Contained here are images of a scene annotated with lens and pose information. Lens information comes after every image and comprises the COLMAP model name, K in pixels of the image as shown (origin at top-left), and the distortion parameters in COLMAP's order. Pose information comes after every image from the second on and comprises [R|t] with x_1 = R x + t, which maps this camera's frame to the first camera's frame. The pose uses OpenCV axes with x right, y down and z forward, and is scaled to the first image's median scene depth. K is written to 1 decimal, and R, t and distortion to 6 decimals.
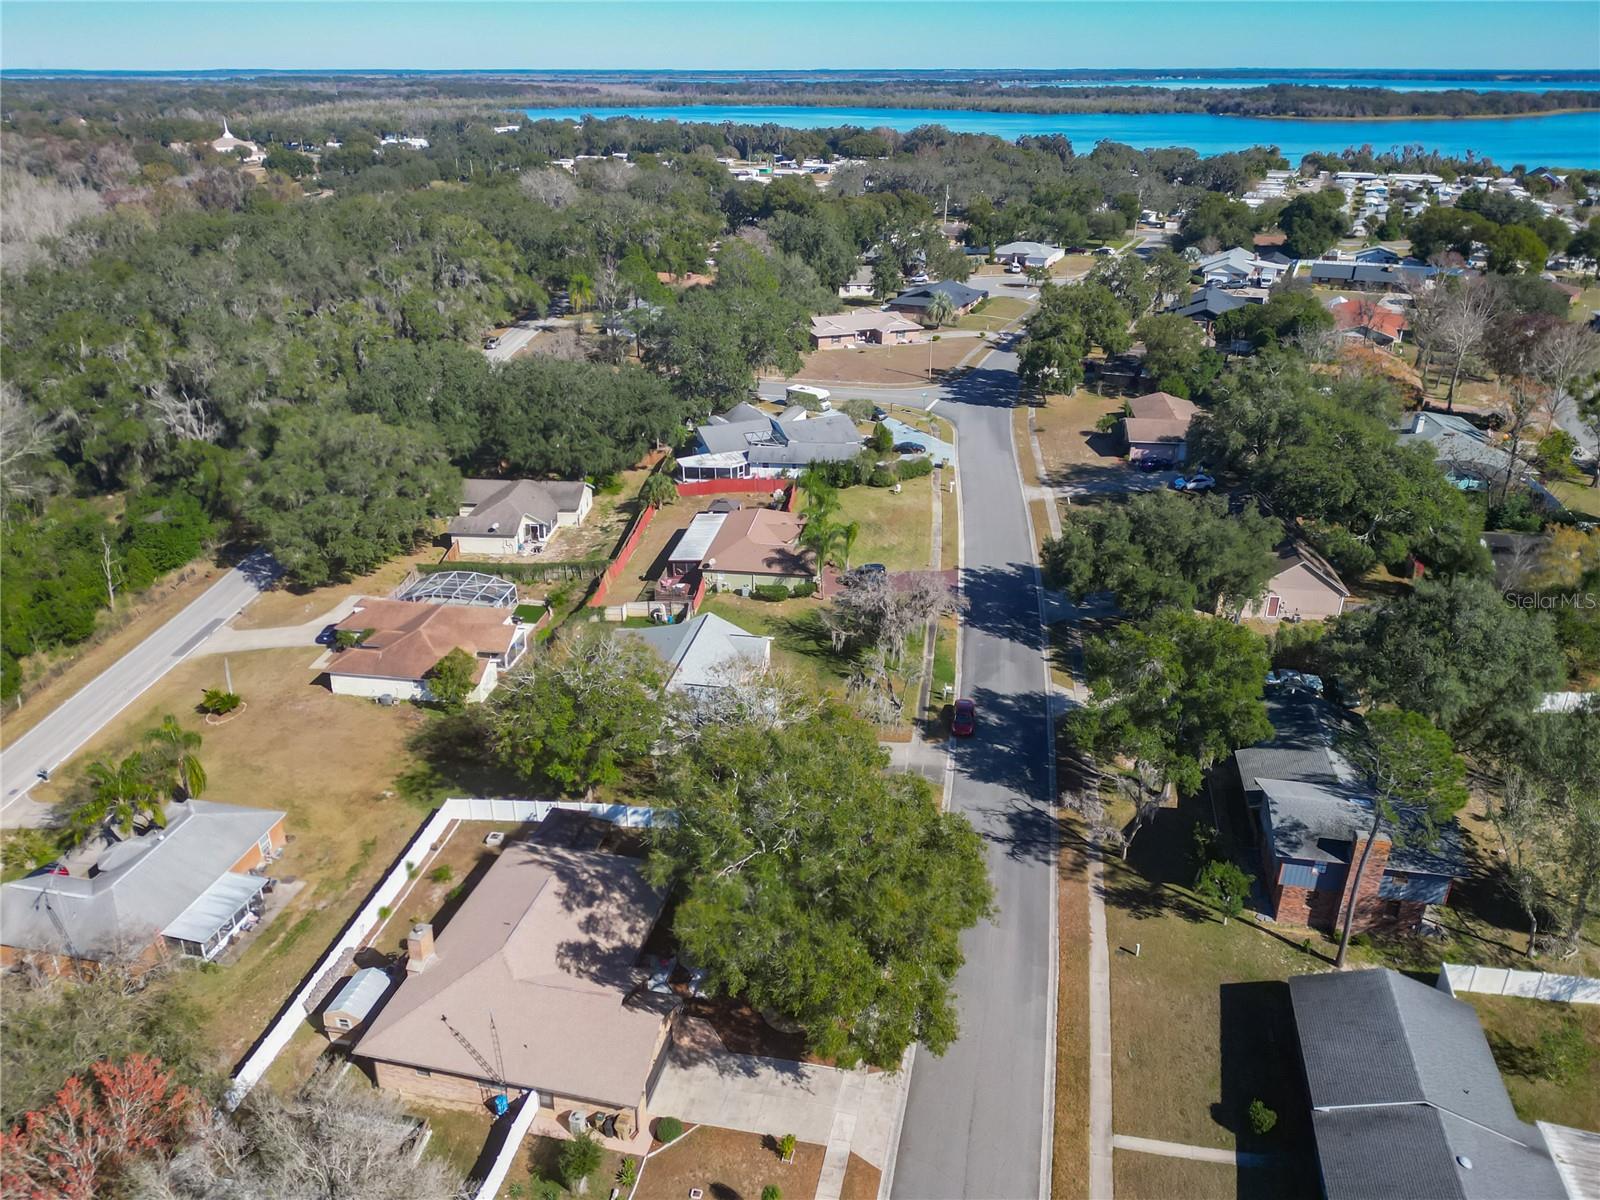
lens RADIAL K [[1124.8, 0, 802.4], [0, 1124.8, 605.7], [0, 0, 1]] dist [0.034865, -0.052926]
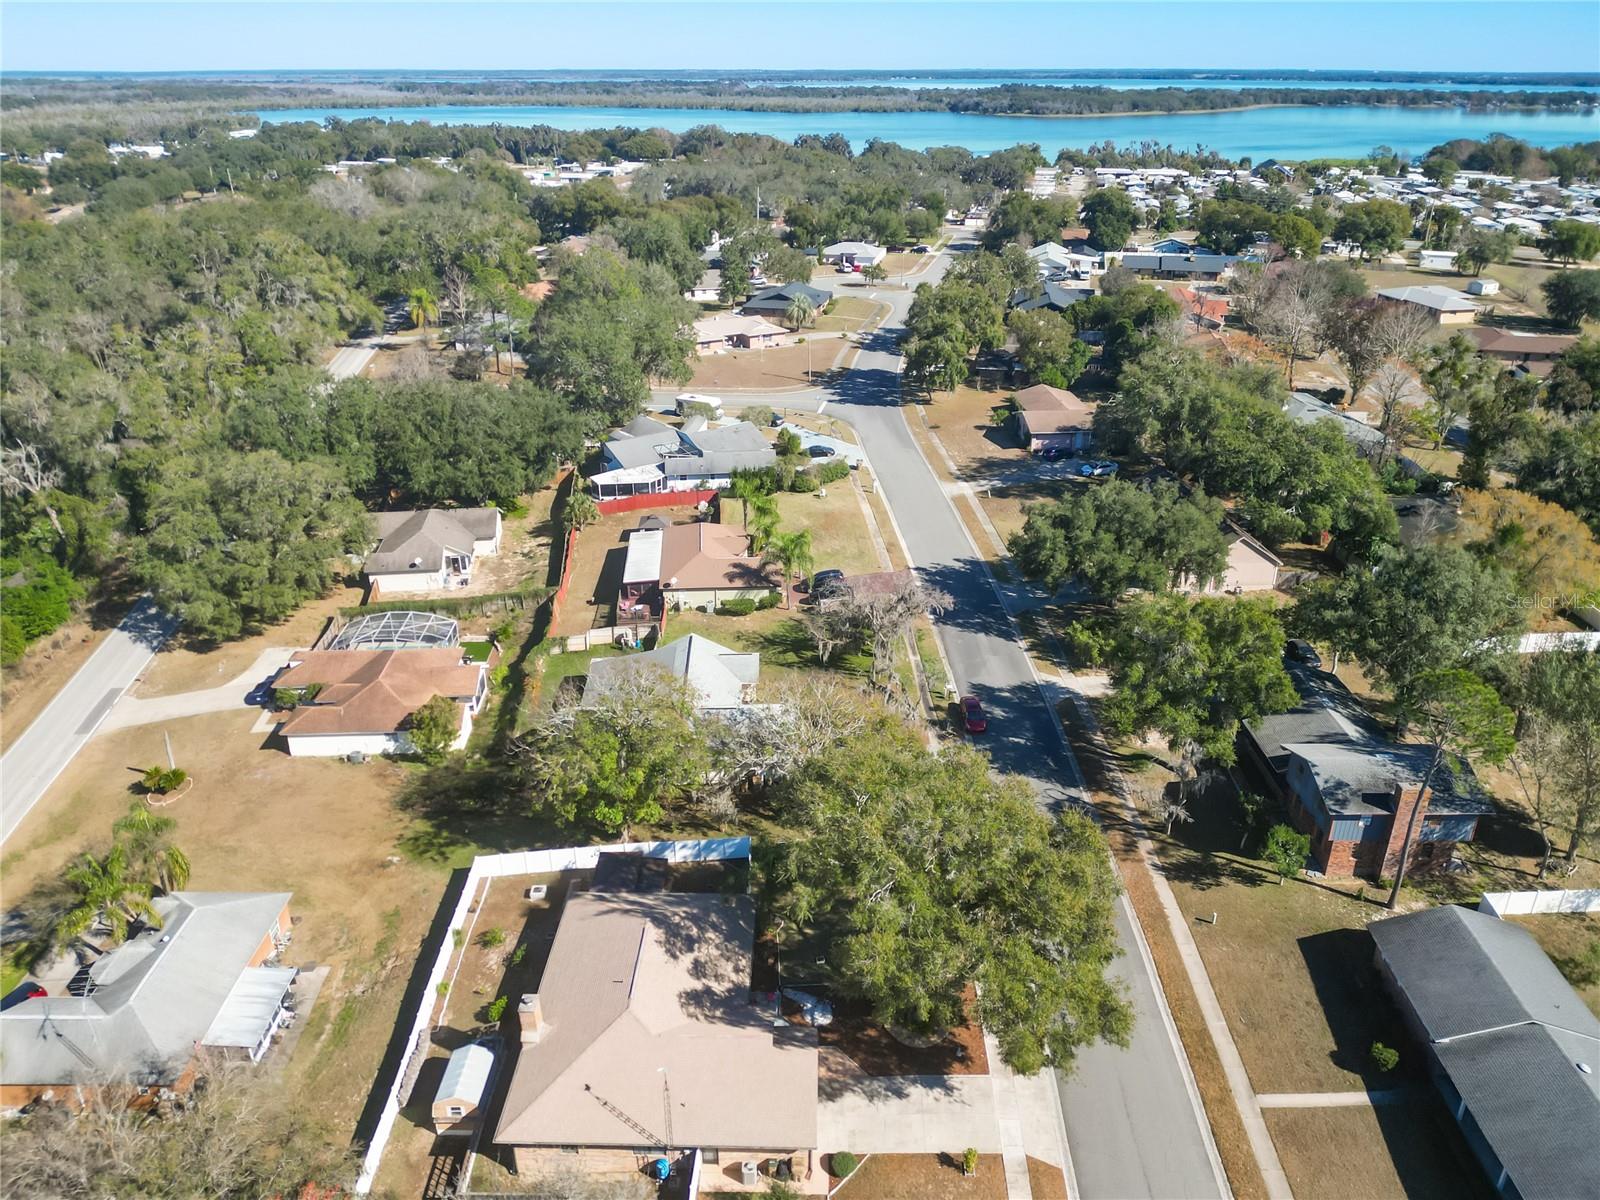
lens RADIAL K [[1132.5, 0, 792.7], [0, 1132.5, 593.1], [0, 0, 1]] dist [0.024890, -0.044050]
pose [[0.980542, -0.081504, 0.178593, -0.135616], [0.083424, 0.996509, -0.003254, -0.014501], [-0.177704, 0.018090, 0.983918, 0.012546]]
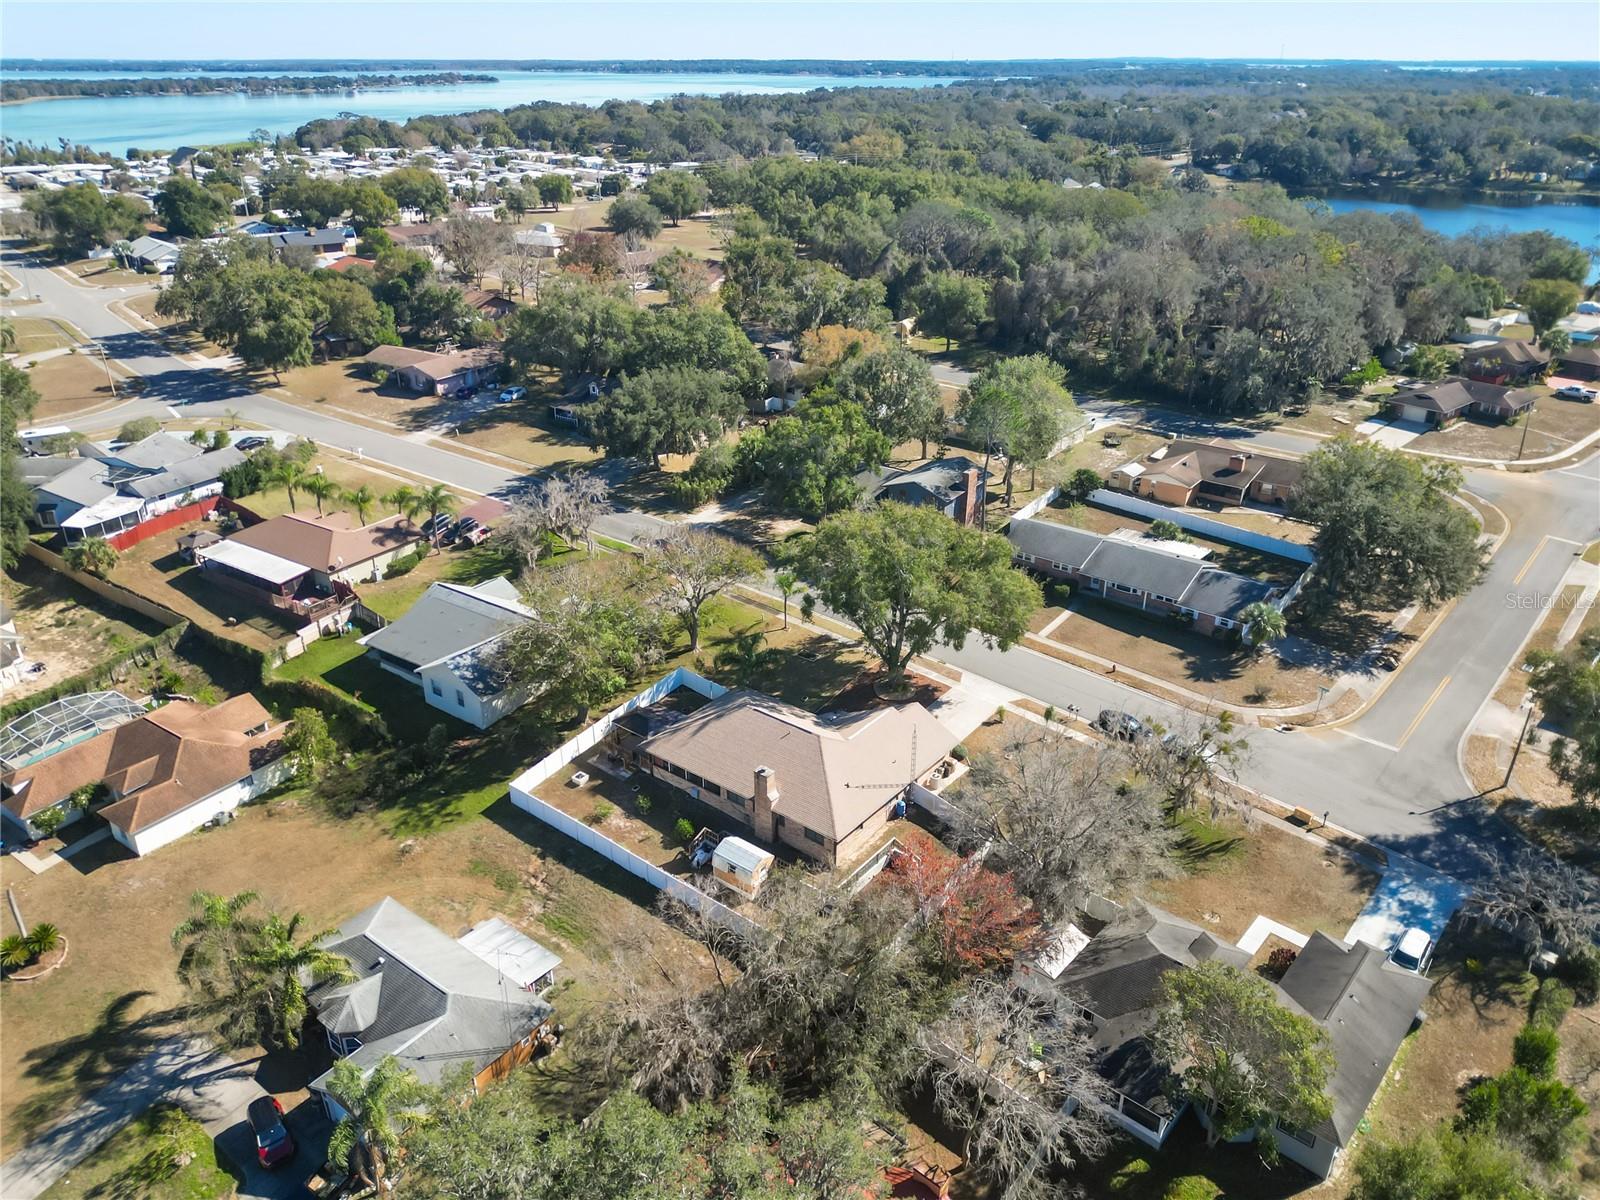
lens RADIAL K [[1132.5, 0, 792.7], [0, 1132.5, 593.1], [0, 0, 1]] dist [0.024890, -0.044050]
pose [[0.435099, -0.379704, 0.816403, -0.628195], [0.381347, 0.899100, 0.214928, -0.065615], [-0.815637, 0.217817, 0.535997, 0.144519]]
